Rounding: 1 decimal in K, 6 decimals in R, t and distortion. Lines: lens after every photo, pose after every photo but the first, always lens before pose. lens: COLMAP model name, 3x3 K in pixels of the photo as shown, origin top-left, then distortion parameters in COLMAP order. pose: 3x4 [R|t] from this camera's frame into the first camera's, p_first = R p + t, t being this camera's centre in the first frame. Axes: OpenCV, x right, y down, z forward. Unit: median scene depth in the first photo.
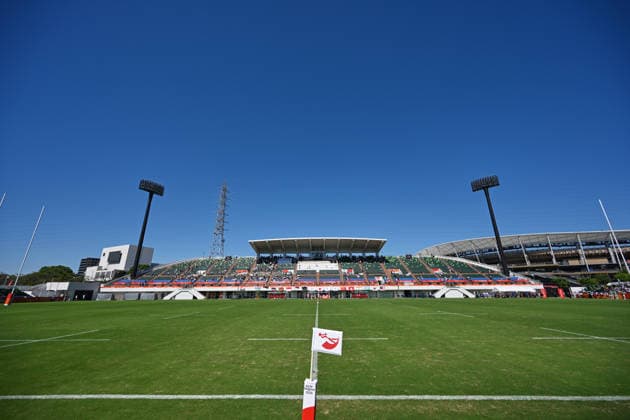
lens RADIAL K [[247.0, 0, 315.0], [0, 247.0, 210.0], [0, 0, 1]] dist [-0.000788, -0.000122]
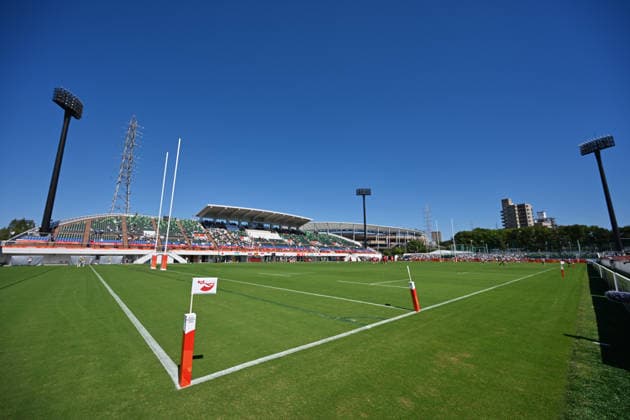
lens RADIAL K [[247.0, 0, 315.0], [0, 247.0, 210.0], [0, 0, 1]] dist [-0.000788, -0.000122]
pose [[0.723693, 0.138618, 0.676057, -0.742399], [-0.227510, 0.972777, 0.044083, 0.010477], [-0.651543, -0.185712, 0.735529, 0.021159]]
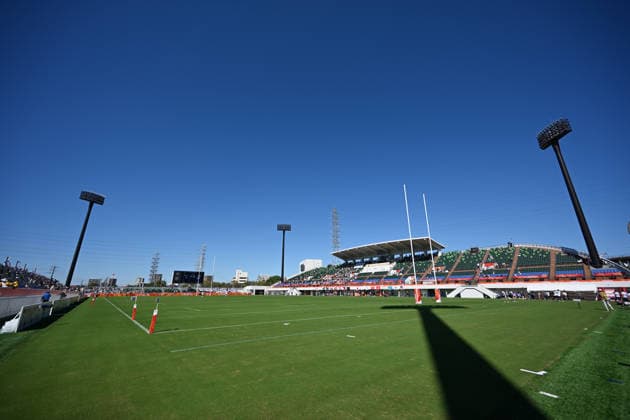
lens RADIAL K [[247.0, 0, 315.0], [0, 247.0, 210.0], [0, 0, 1]] dist [-0.000788, -0.000122]
pose [[0.653859, -0.232069, -0.720148, 0.875574], [0.240417, 0.966197, -0.093071, -0.000078], [0.717404, -0.112281, 0.687550, 0.026435]]
